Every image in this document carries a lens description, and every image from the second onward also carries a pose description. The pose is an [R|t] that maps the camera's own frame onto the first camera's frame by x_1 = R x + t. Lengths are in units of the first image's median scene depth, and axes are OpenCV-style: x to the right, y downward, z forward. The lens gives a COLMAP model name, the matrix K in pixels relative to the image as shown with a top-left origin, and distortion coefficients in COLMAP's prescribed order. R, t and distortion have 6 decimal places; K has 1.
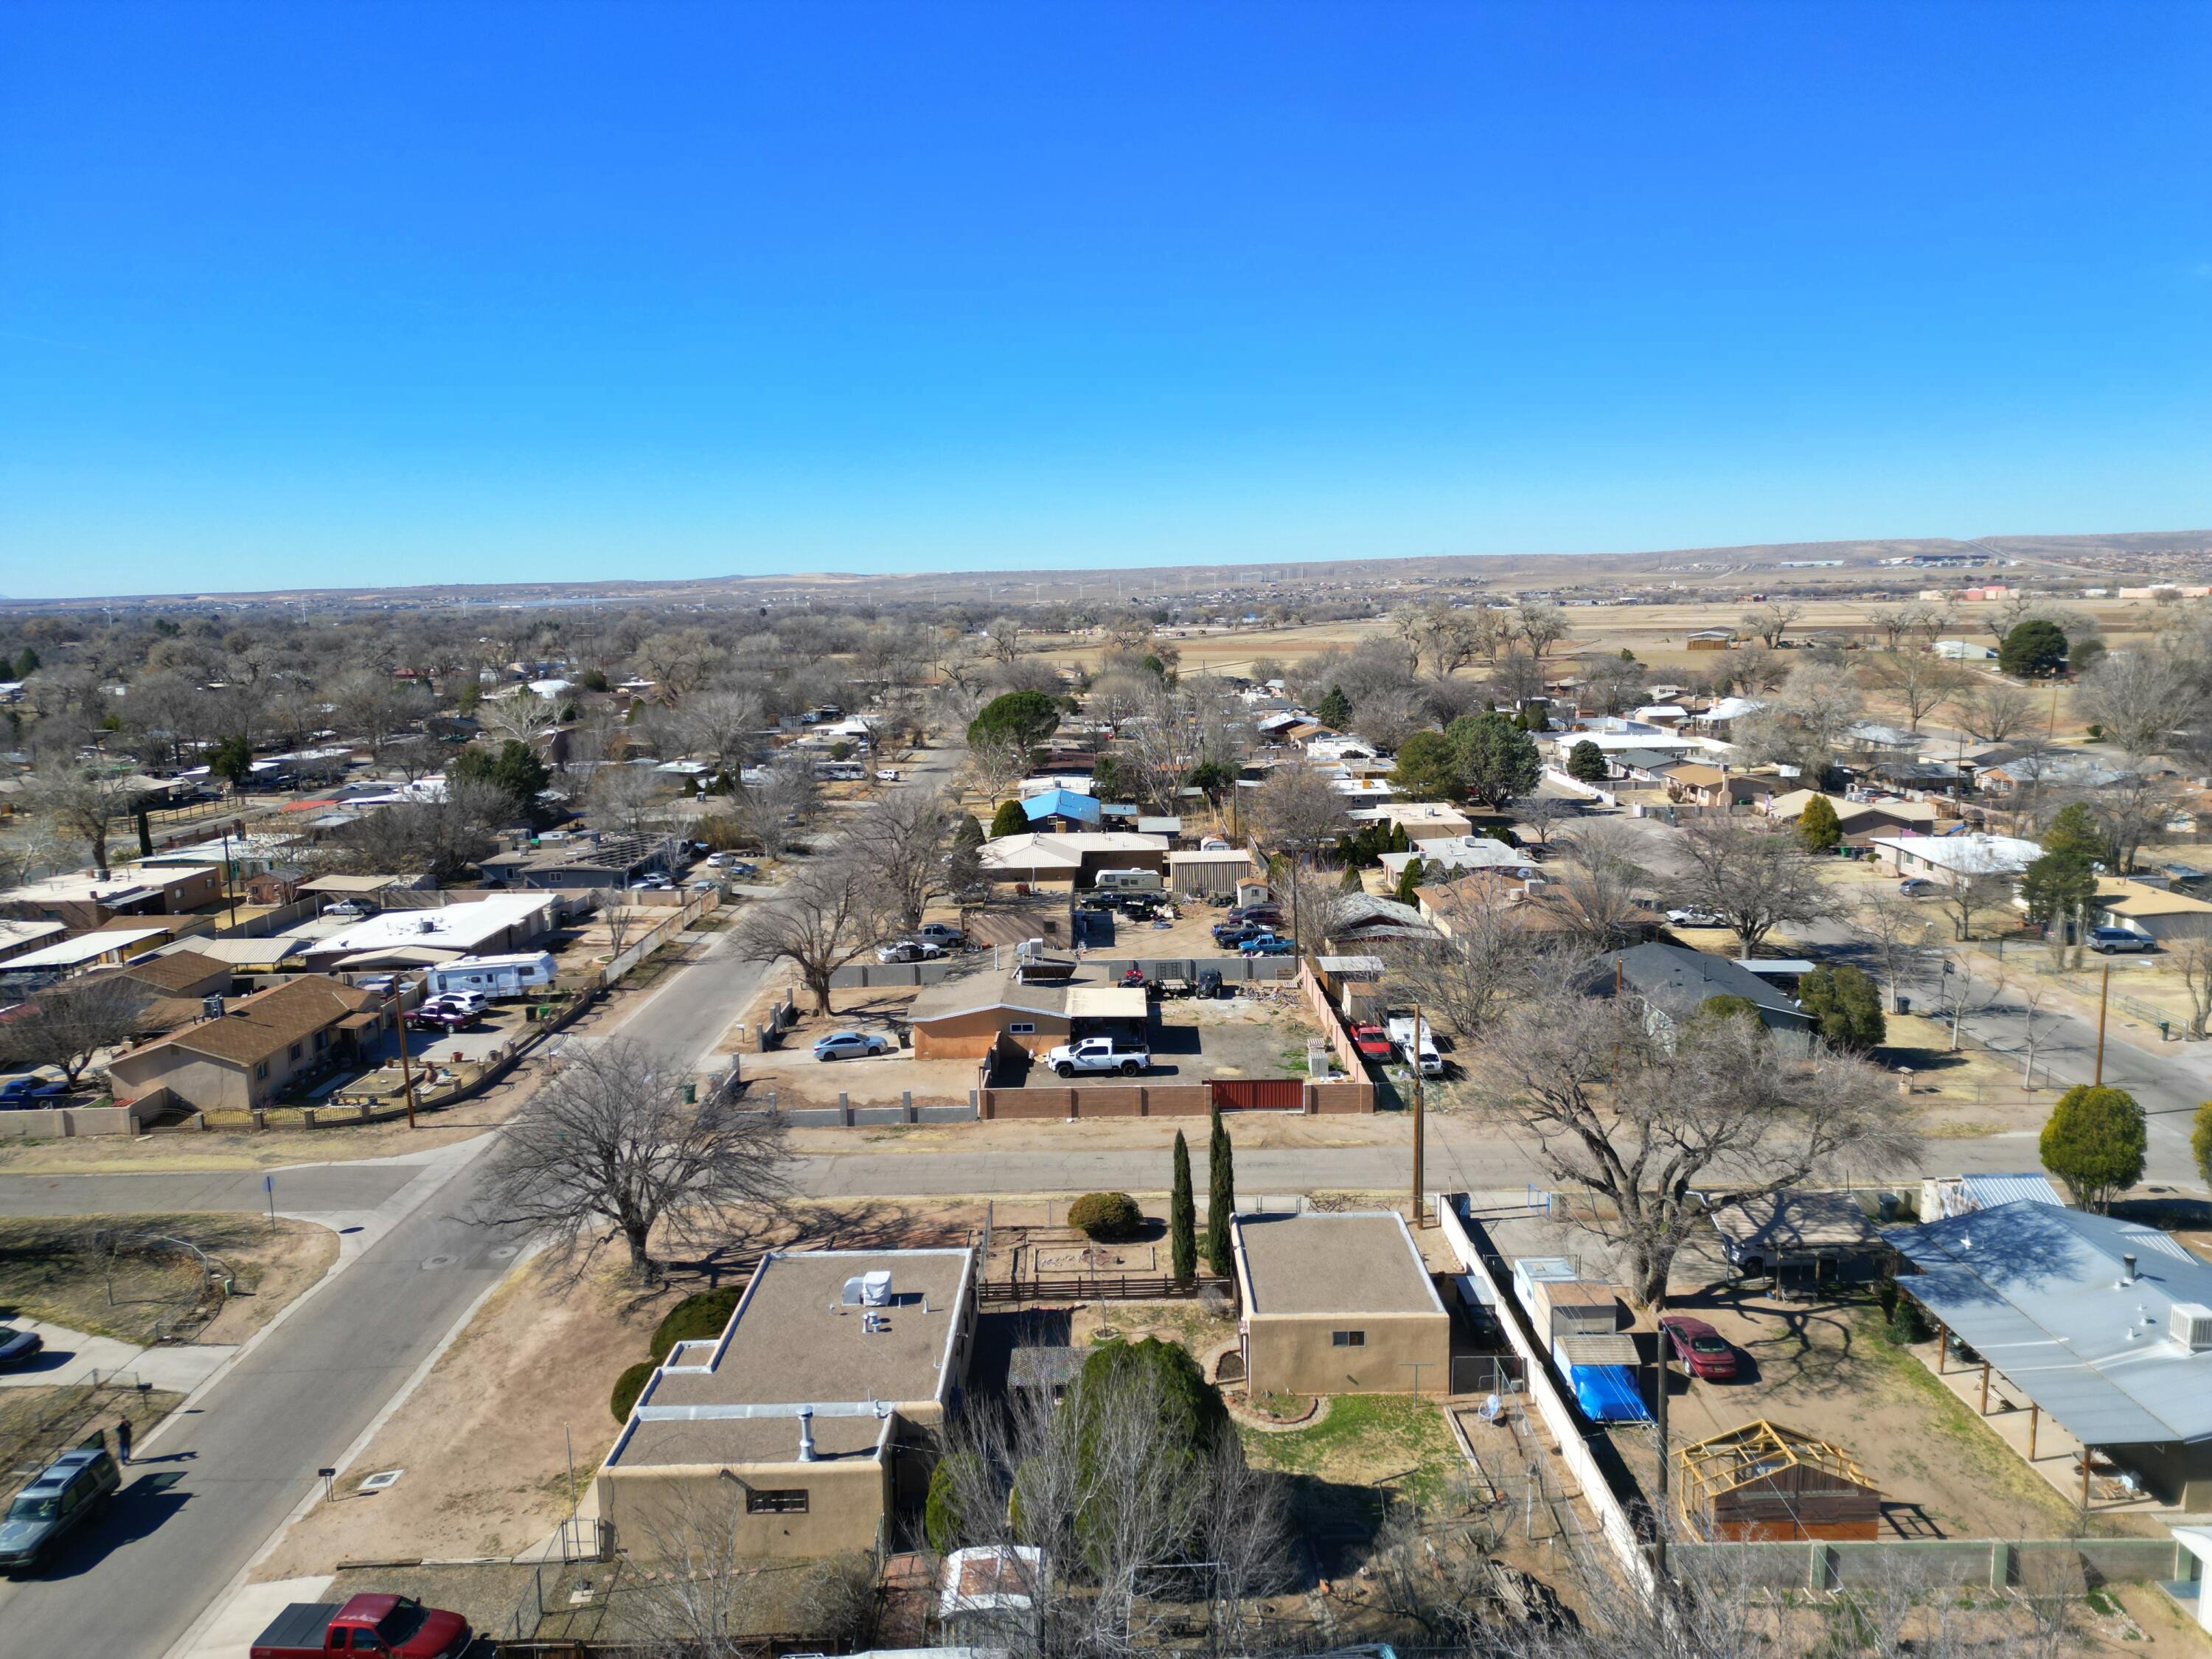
lens RADIAL K [[1537.9, 0, 1111.1], [0, 1537.9, 832.1], [0, 0, 1]] dist [0.086186, -0.089546]
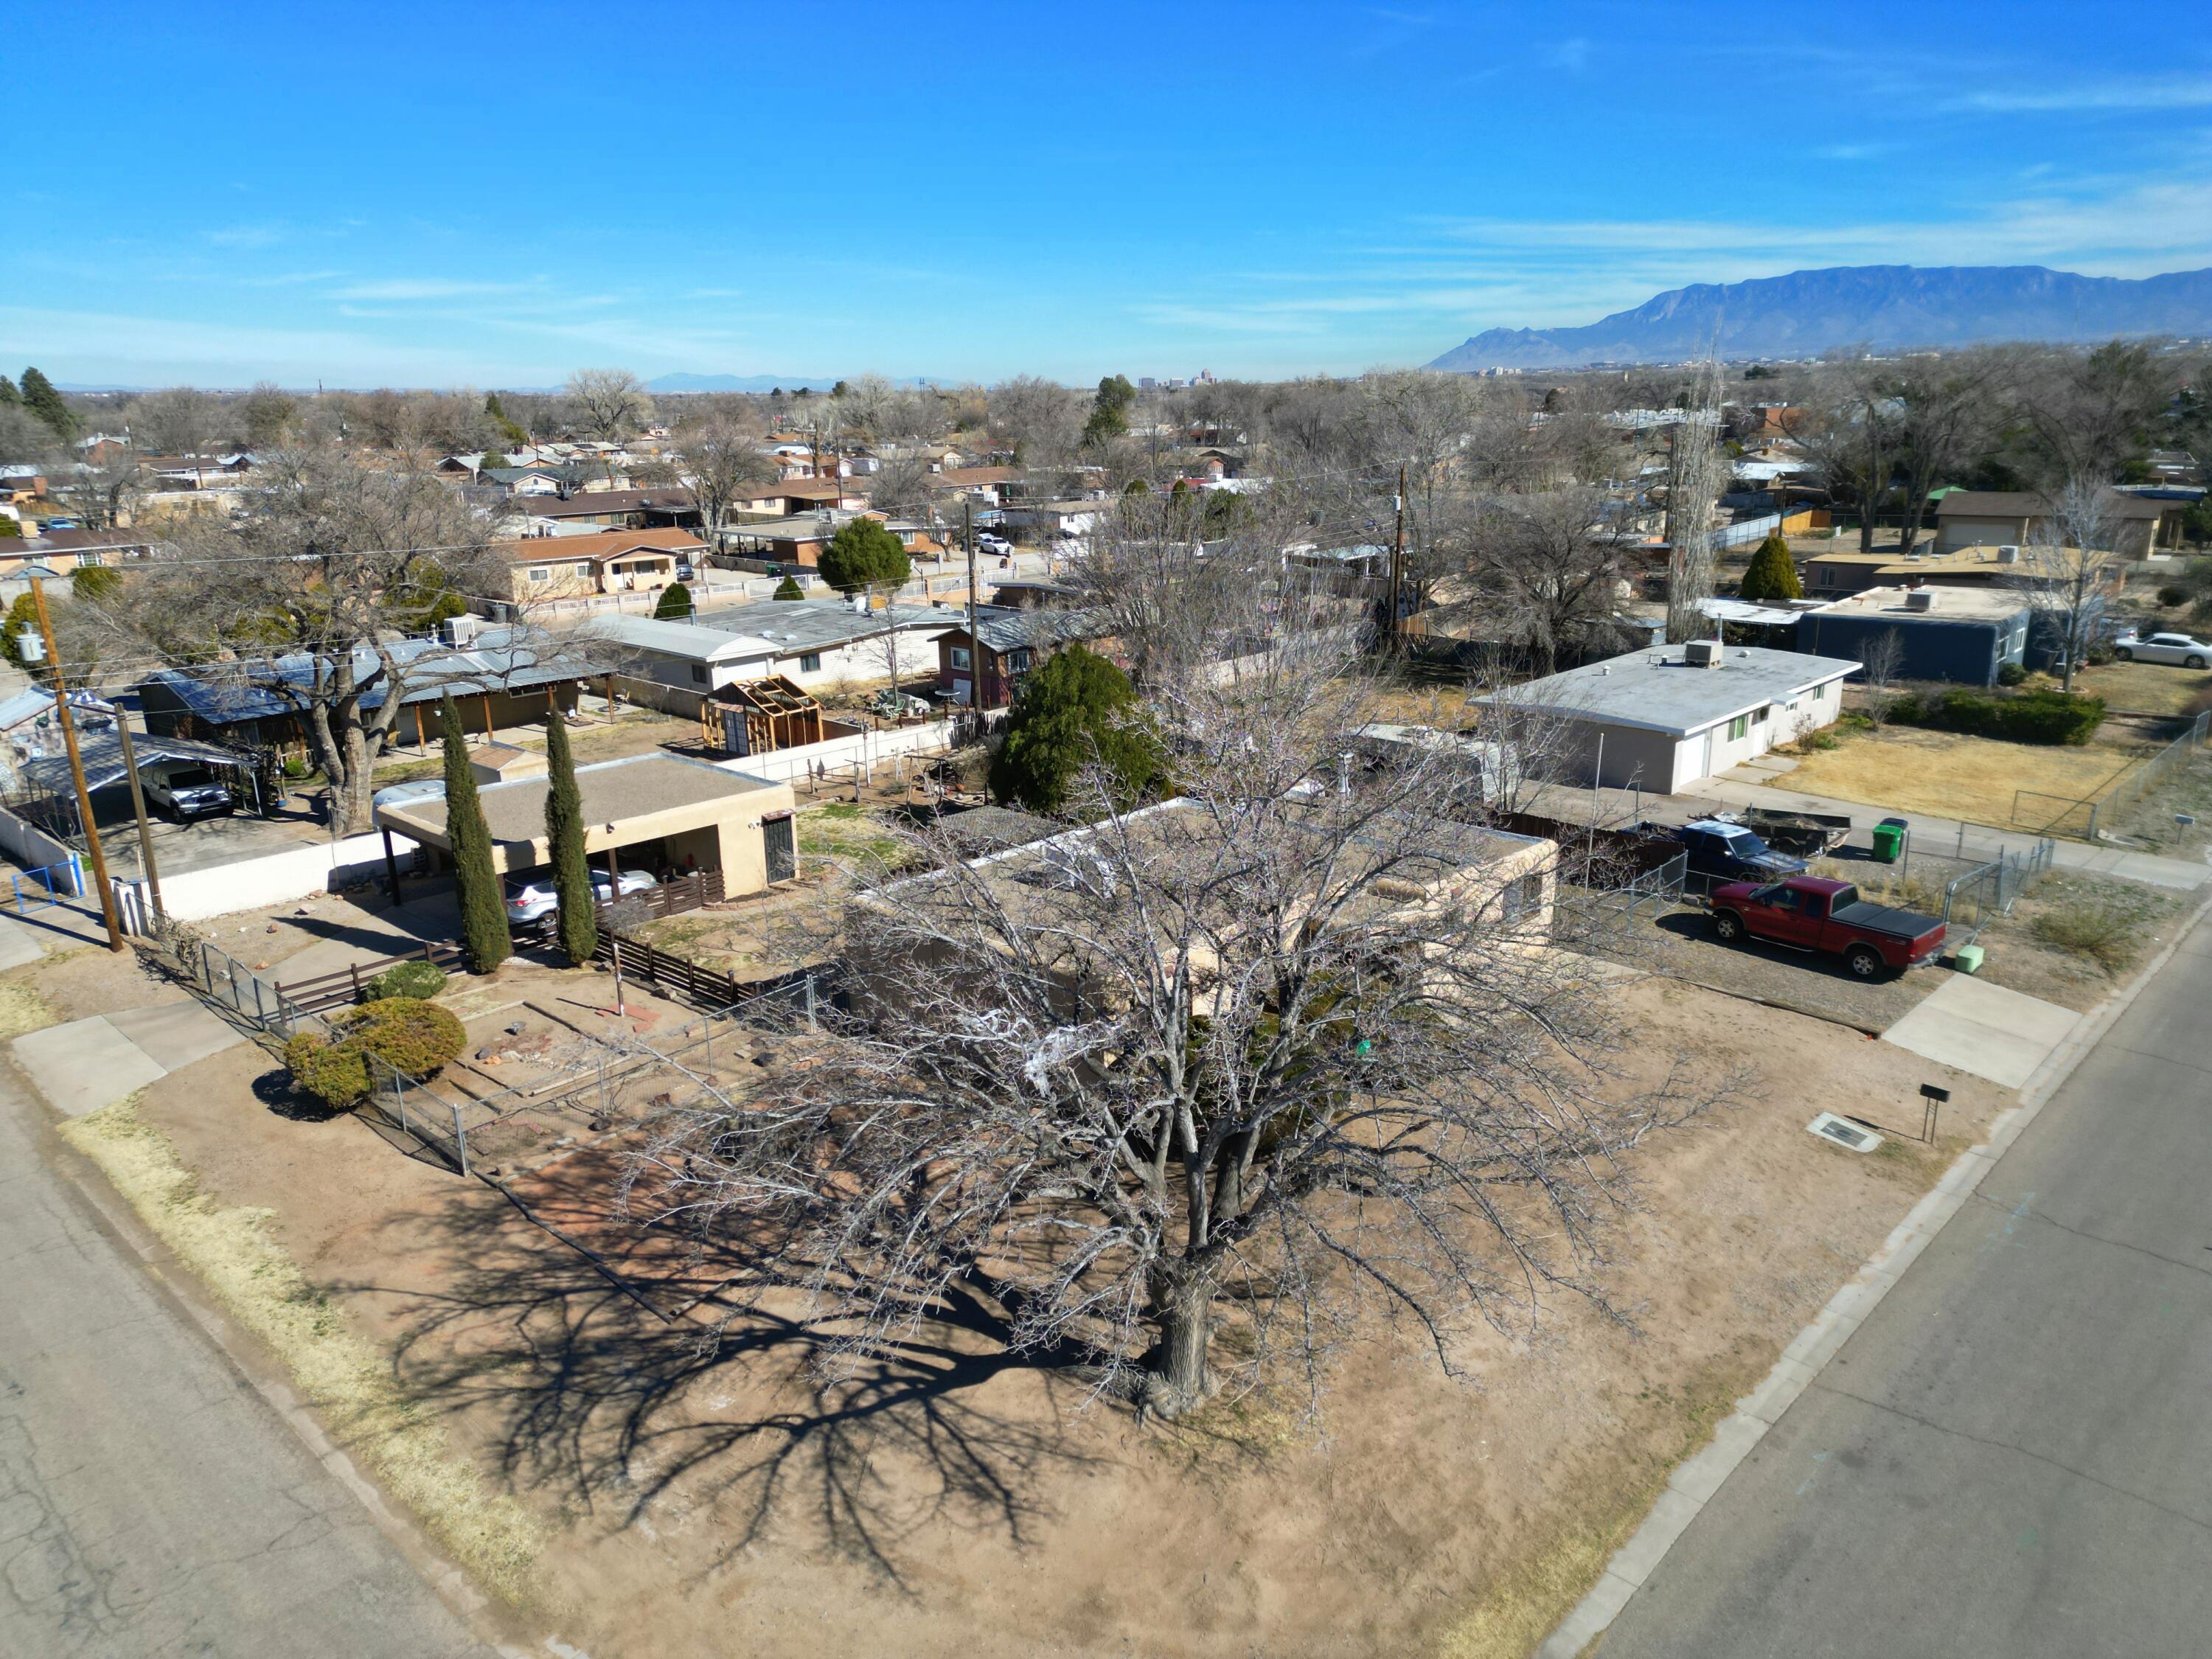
lens RADIAL K [[1553.2, 0, 1106.0], [0, 1553.2, 829.5], [0, 0, 1]] dist [0.031154, -0.000455]
pose [[-0.721626, -0.157141, 0.674213, -0.605452], [0.138935, 0.921209, 0.363415, 0.053888], [-0.678199, 0.355922, -0.642936, 1.434271]]
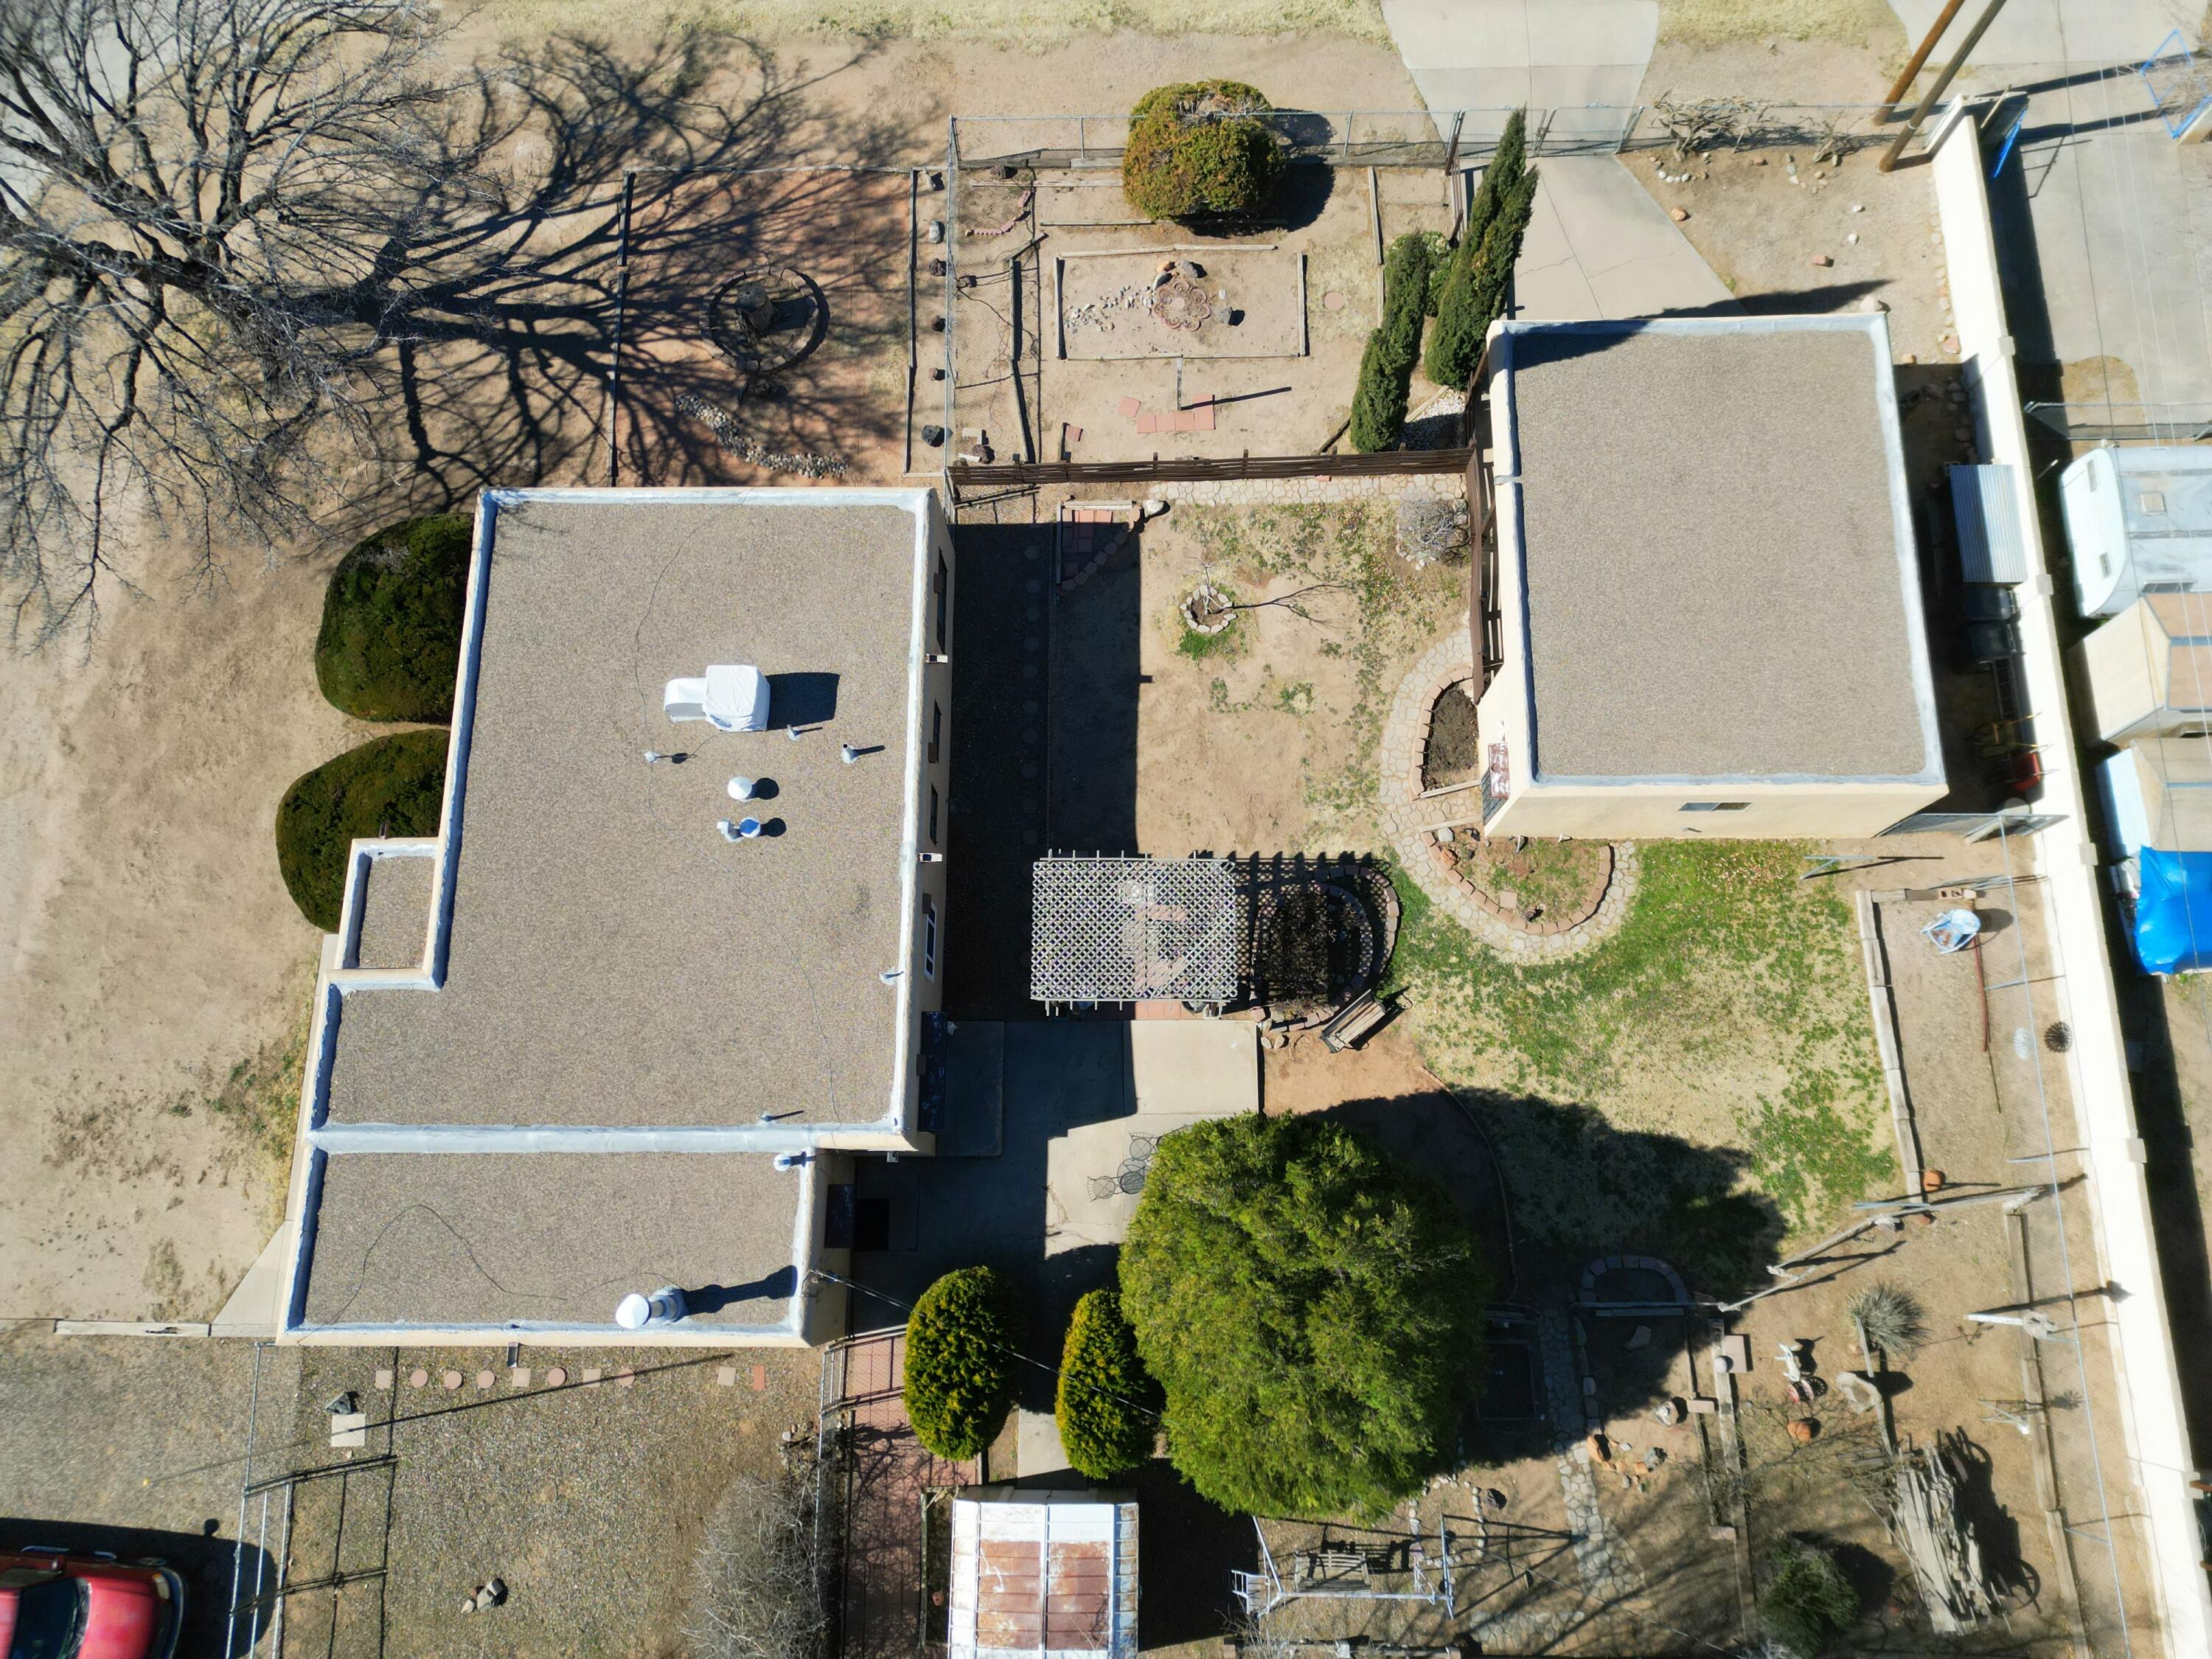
lens RADIAL K [[1537.9, 0, 1111.1], [0, 1537.9, 832.1], [0, 0, 1]] dist [0.086186, -0.089546]
pose [[0.999928, 0.002498, -0.011741, -0.032352], [0.009777, 0.398009, 0.917329, -0.124163], [0.006965, -0.917378, 0.397956, 0.799144]]
